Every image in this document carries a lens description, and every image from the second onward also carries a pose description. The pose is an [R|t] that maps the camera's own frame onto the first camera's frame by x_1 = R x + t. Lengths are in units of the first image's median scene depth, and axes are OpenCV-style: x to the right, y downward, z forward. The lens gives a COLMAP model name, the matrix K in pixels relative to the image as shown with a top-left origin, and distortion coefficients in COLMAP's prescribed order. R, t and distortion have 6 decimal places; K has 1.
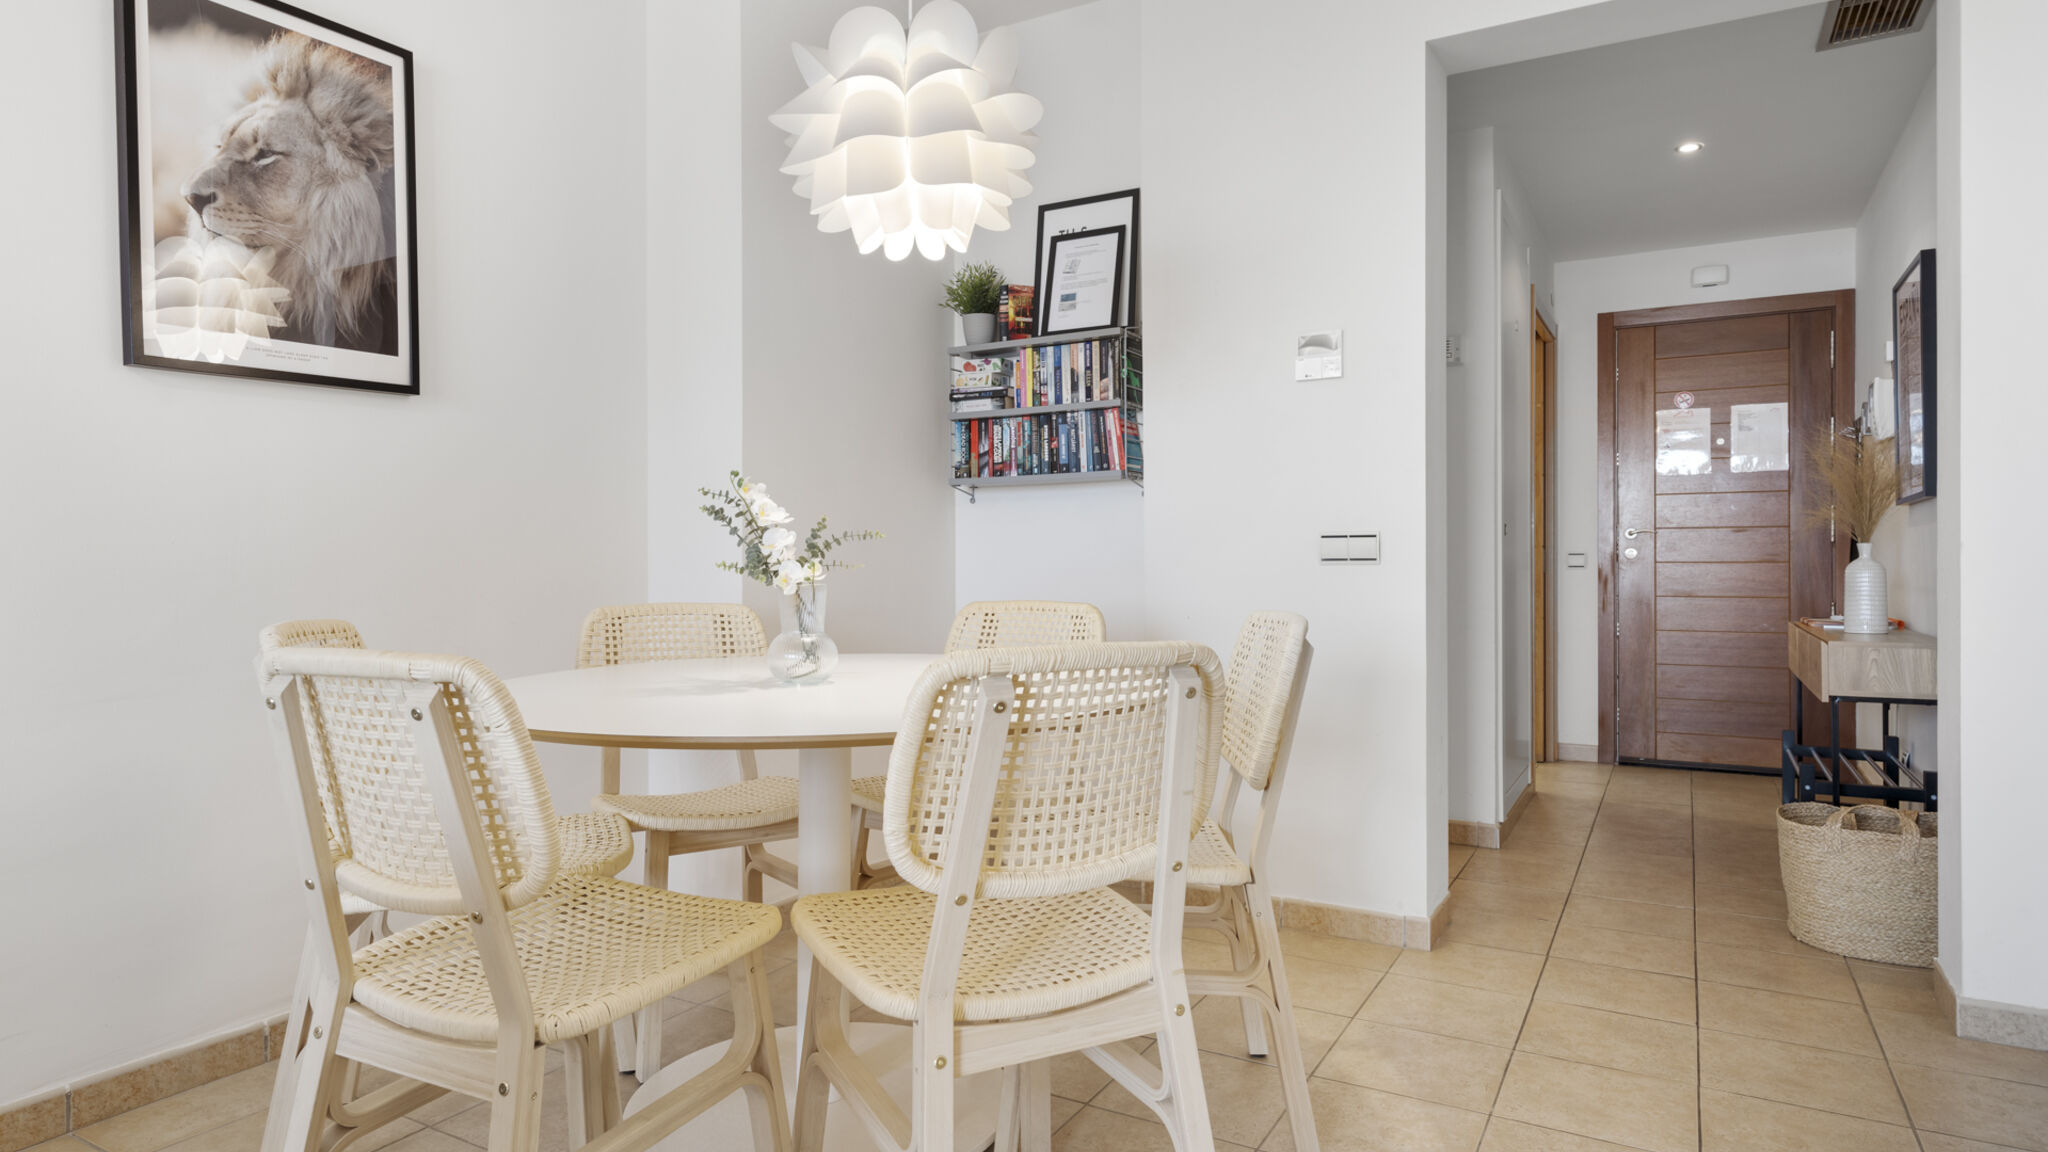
lens RADIAL K [[1152.8, 0, 1007.9], [0, 1152.8, 563.3], [0, 0, 1]] dist [-0.007528, 0.001514]
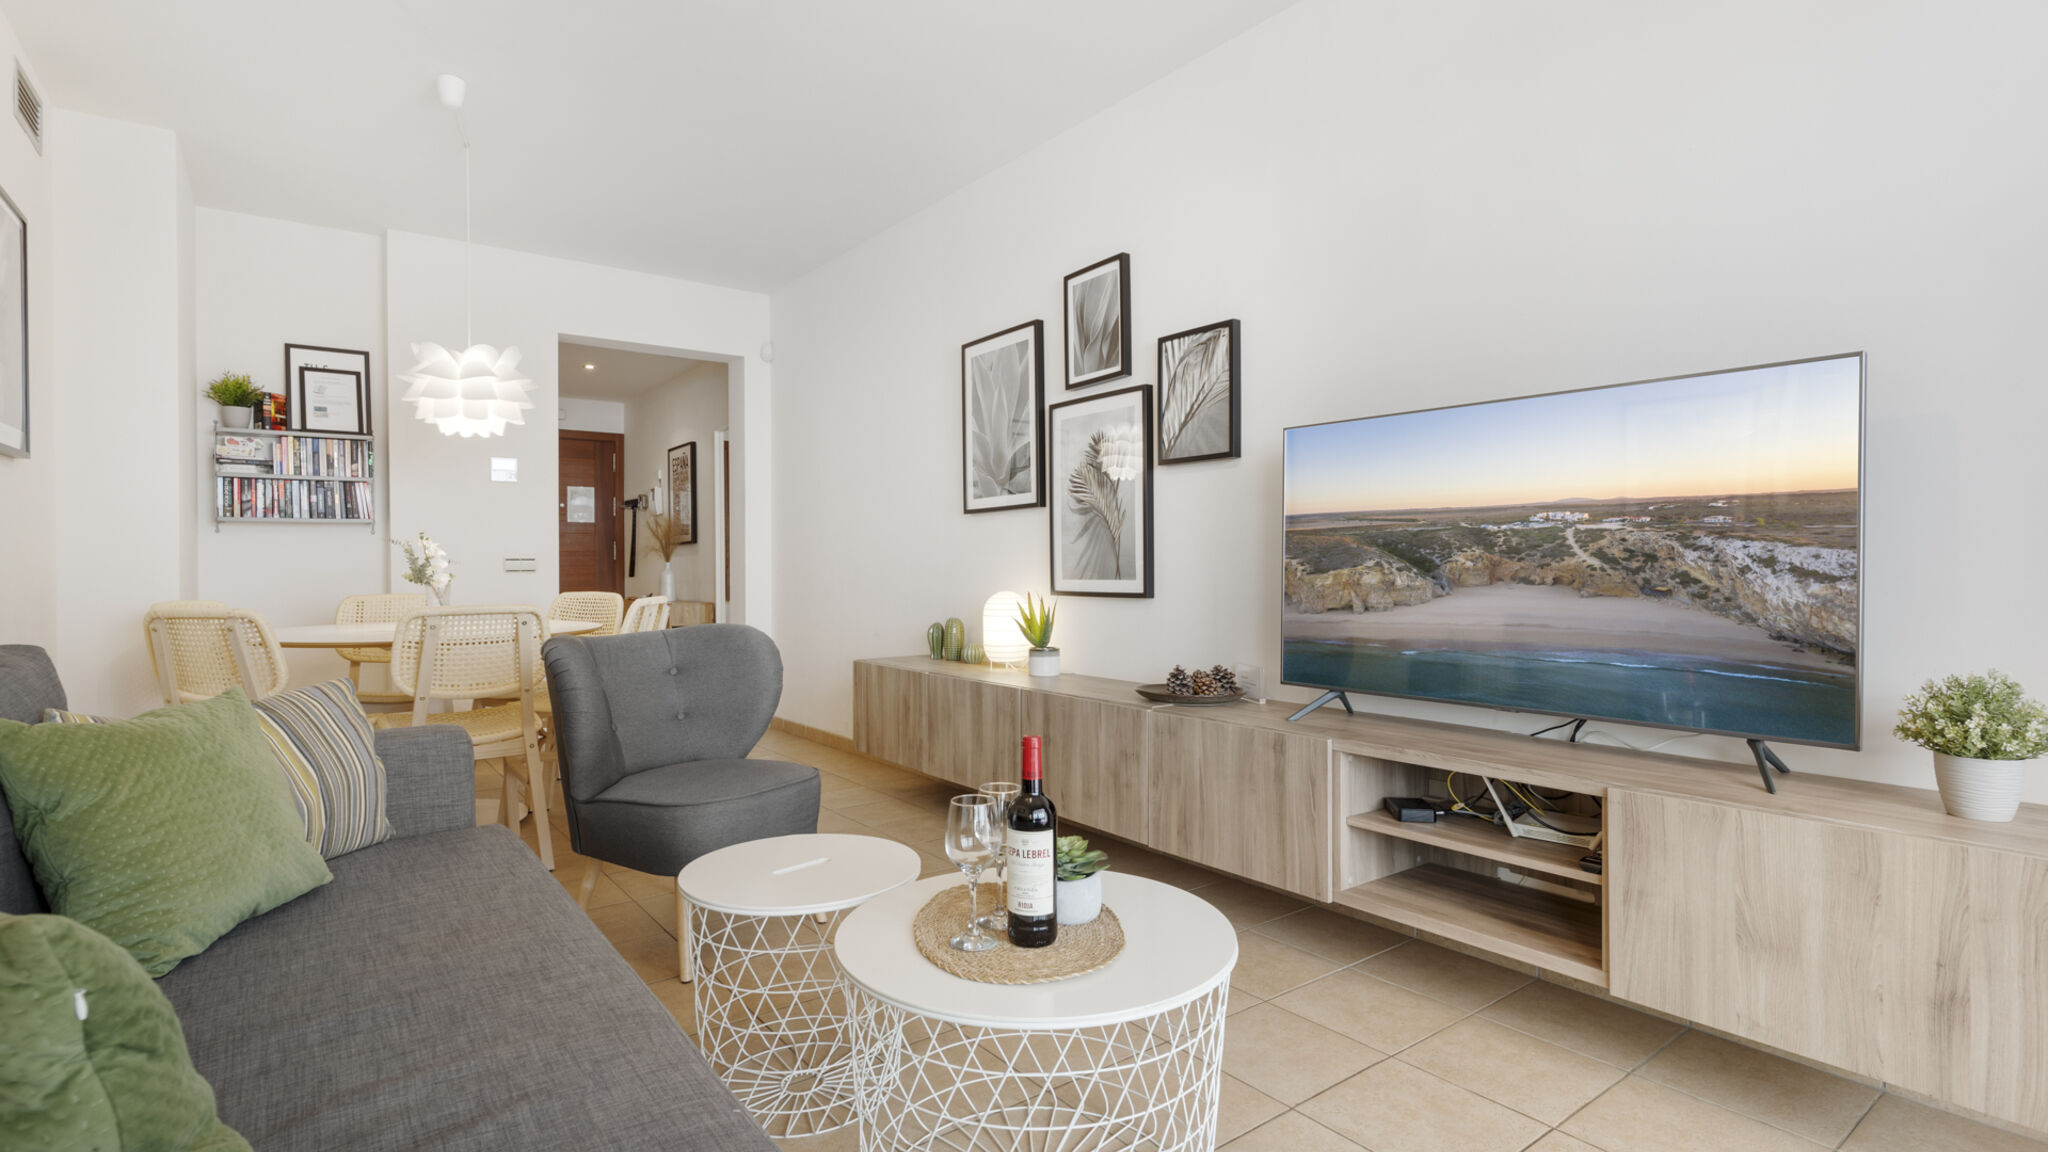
lens RADIAL K [[996.4, 0, 1030.0], [0, 996.4, 573.7], [0, 0, 1]] dist [0.019599, 0.000217]
pose [[0.374408, -0.011022, 0.927198, -0.870441], [0.007628, 0.999932, 0.008806, -0.005046], [-0.927233, 0.003776, 0.374467, -0.440248]]
